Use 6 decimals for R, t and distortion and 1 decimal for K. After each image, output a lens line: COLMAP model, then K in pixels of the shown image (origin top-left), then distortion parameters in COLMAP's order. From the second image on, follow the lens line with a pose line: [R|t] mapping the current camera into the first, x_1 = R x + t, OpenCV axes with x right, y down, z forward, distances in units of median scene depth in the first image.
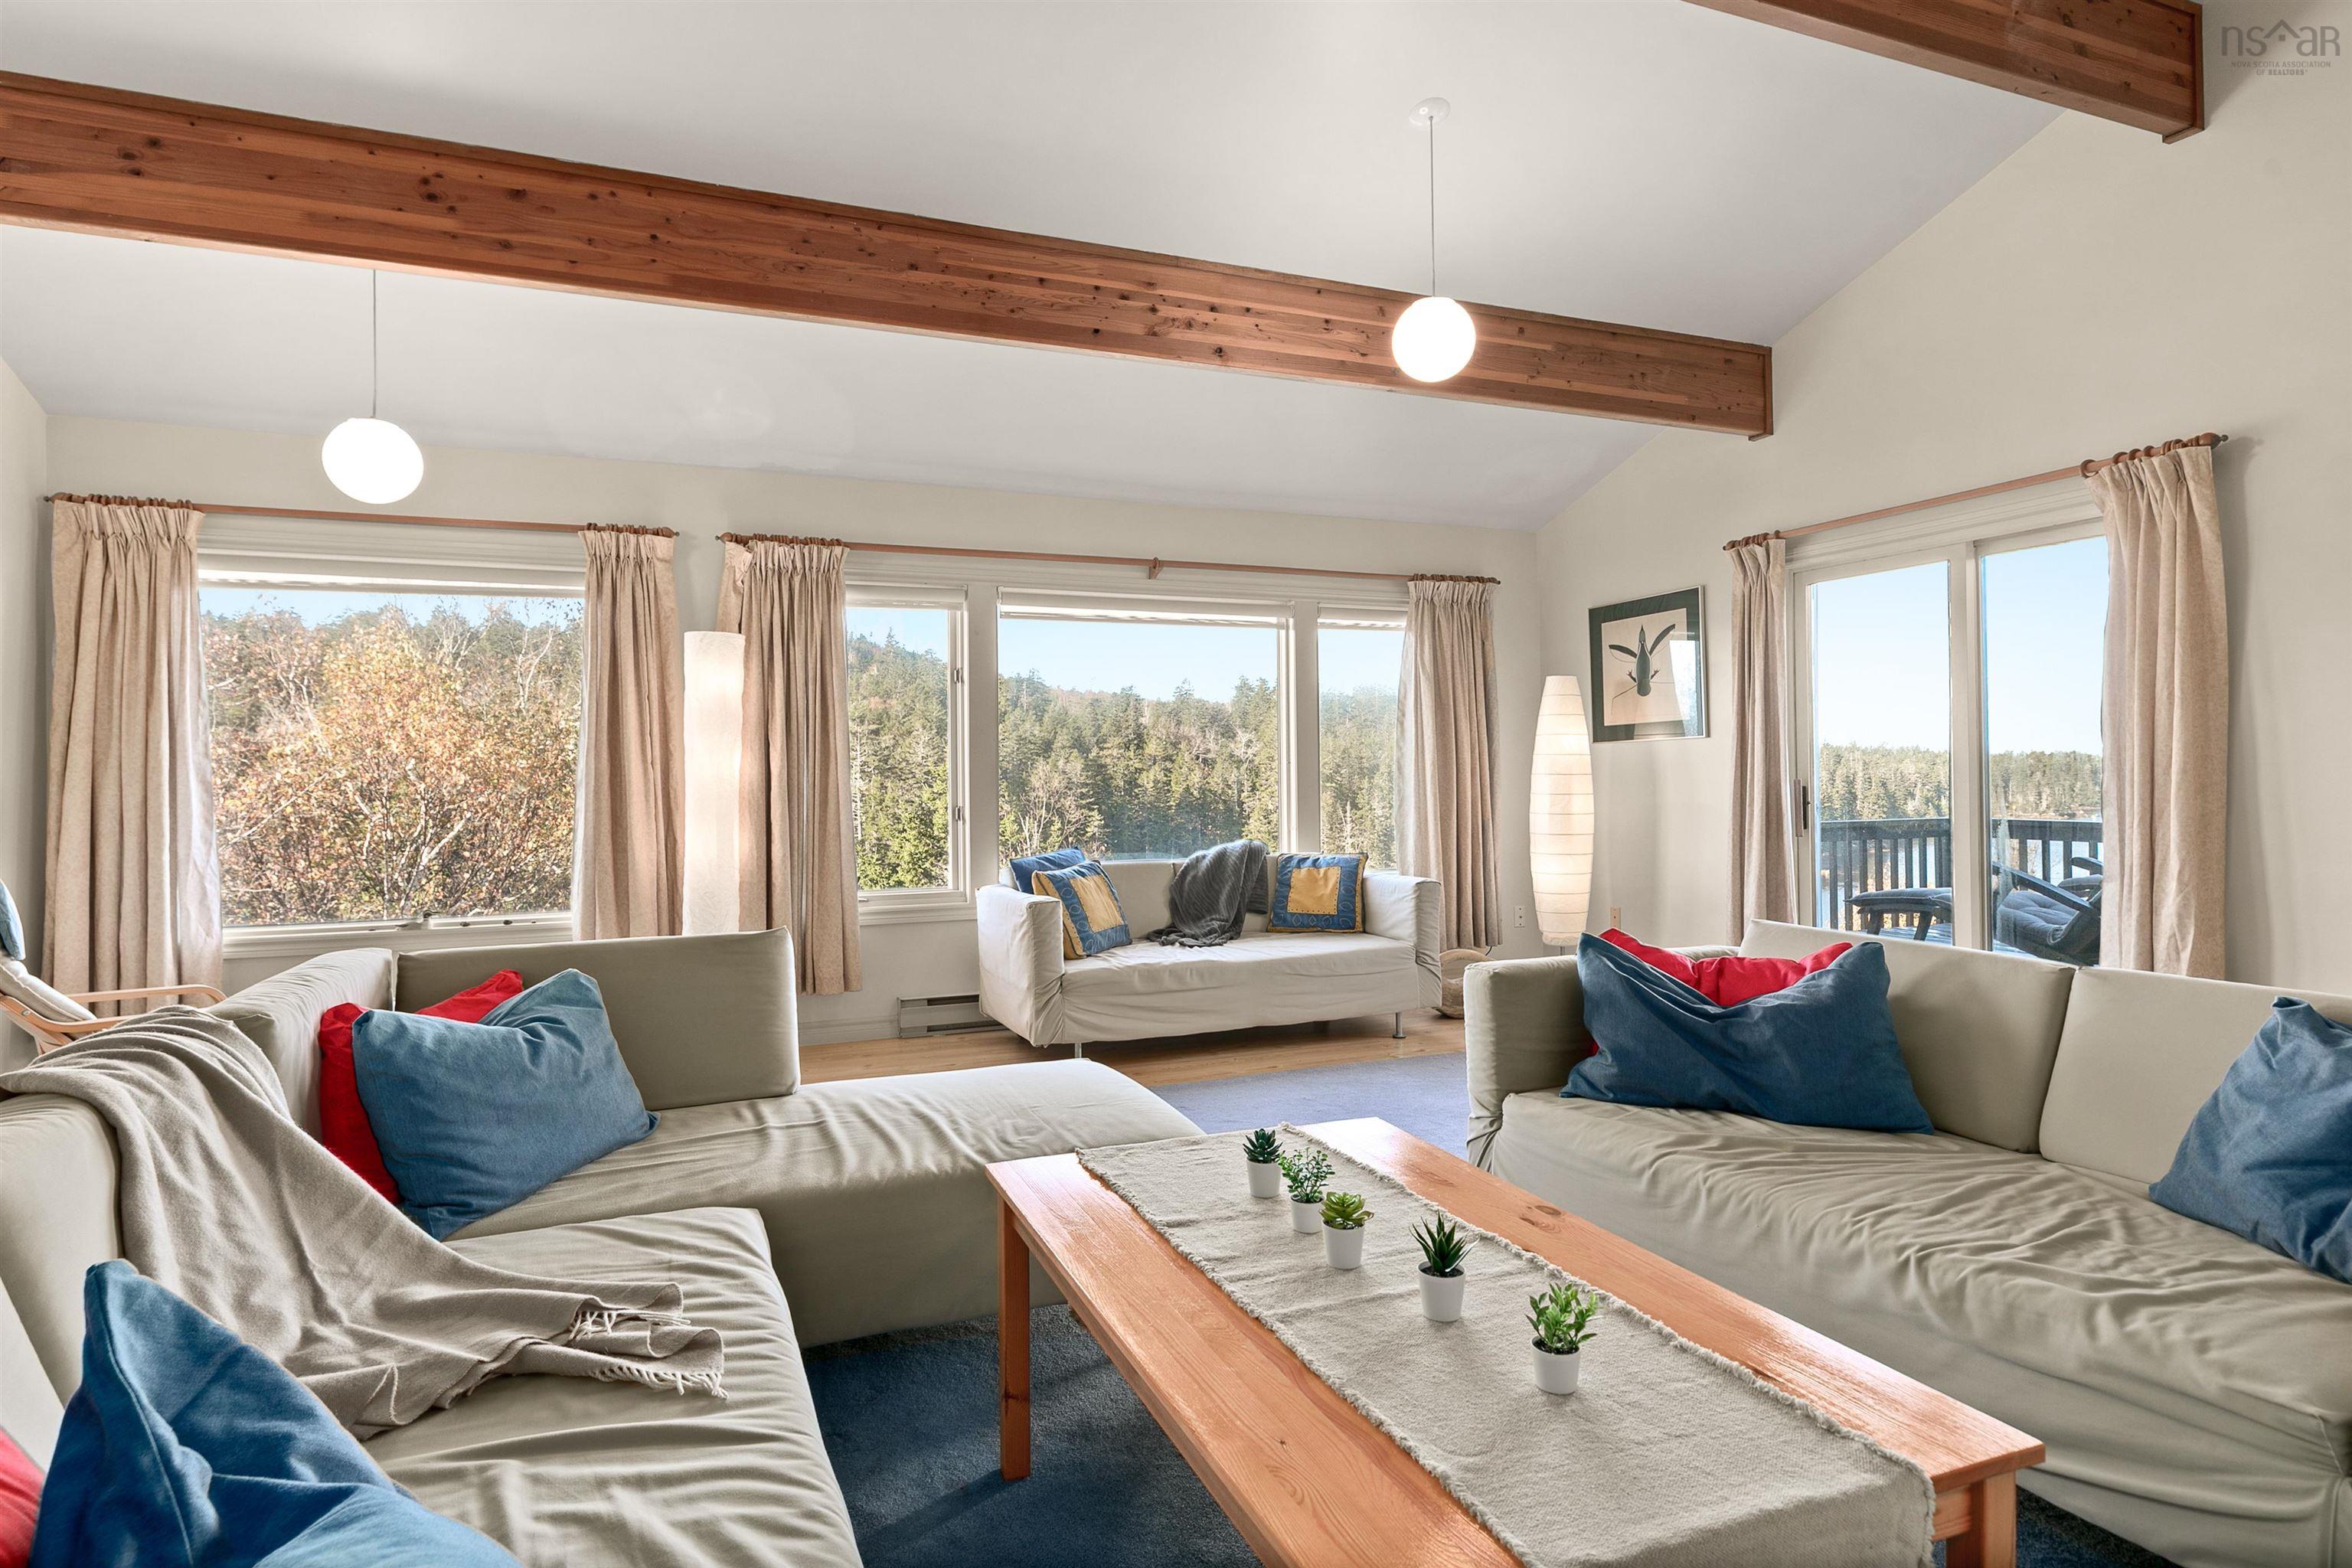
lens RADIAL K [[1210.8, 0, 1182.0], [0, 1210.8, 761.5], [0, 0, 1]] dist [-0.000764, 0.000140]
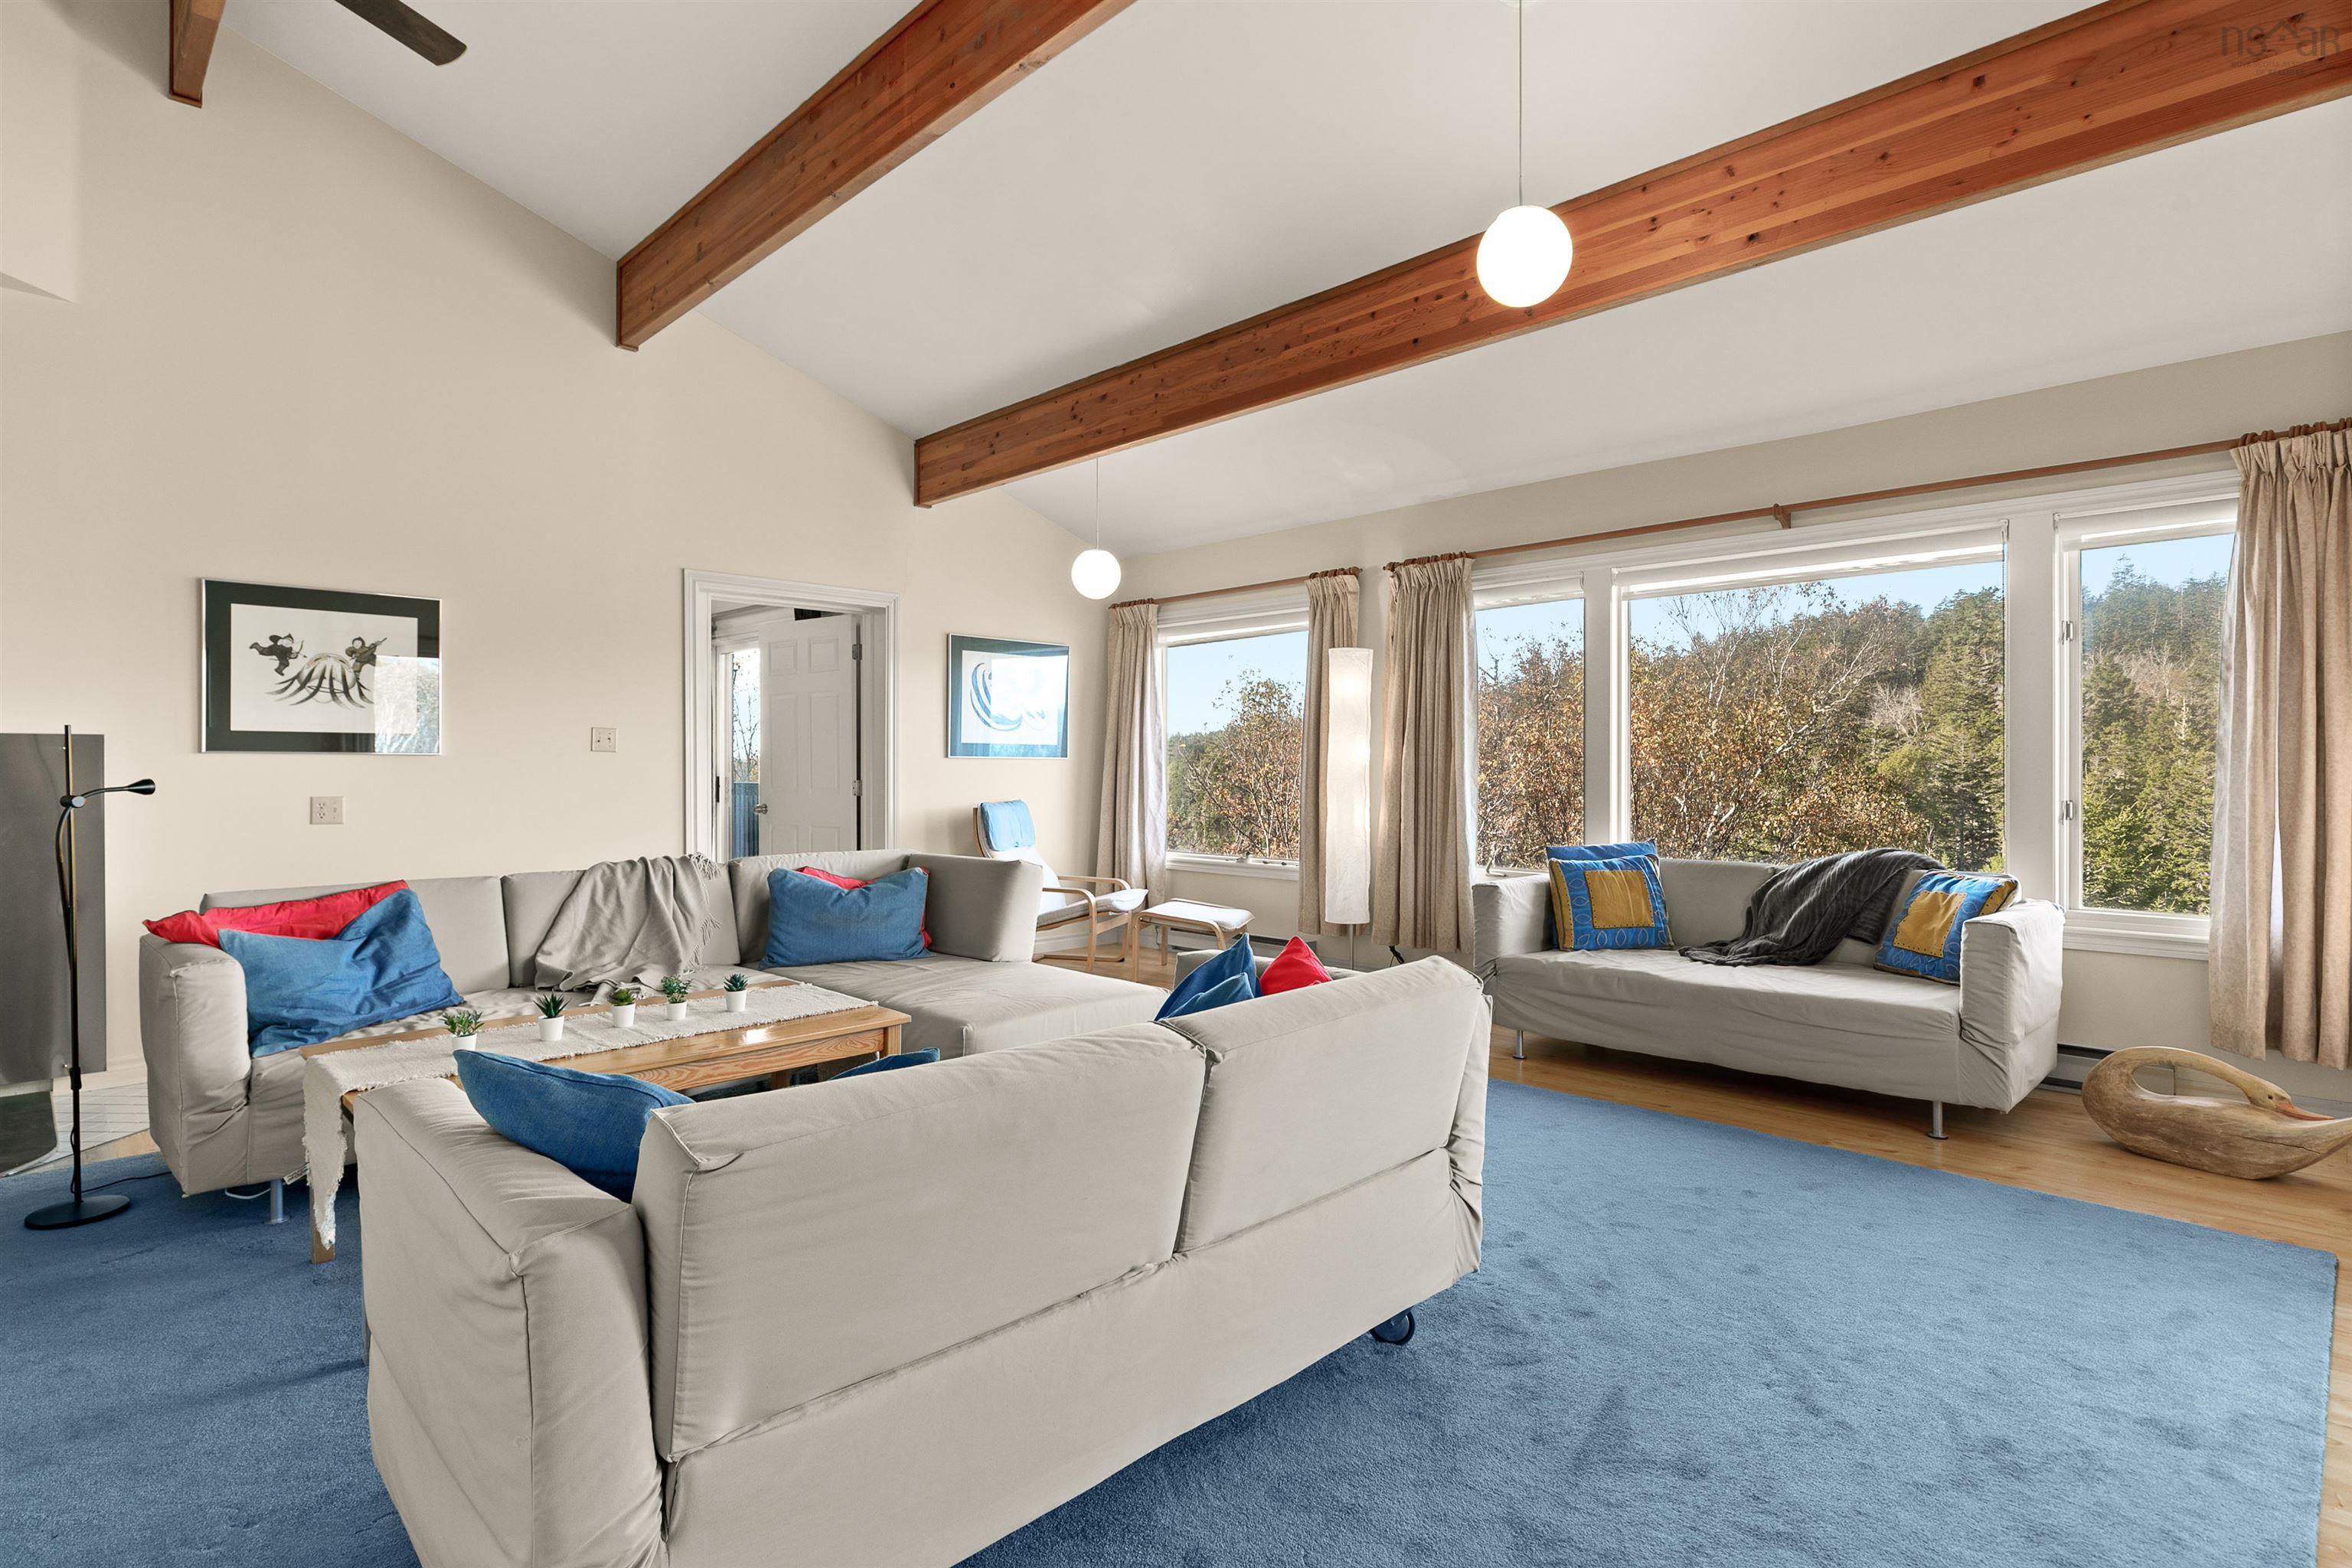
lens RADIAL K [[1210.8, 0, 1182.0], [0, 1210.8, 761.5], [0, 0, 1]] dist [-0.000764, 0.000140]
pose [[0.382803, 0.005693, -0.923812, 0.841679], [0.010460, 0.999890, 0.010496, -0.004019], [0.923771, -0.013681, 0.382702, 0.414920]]
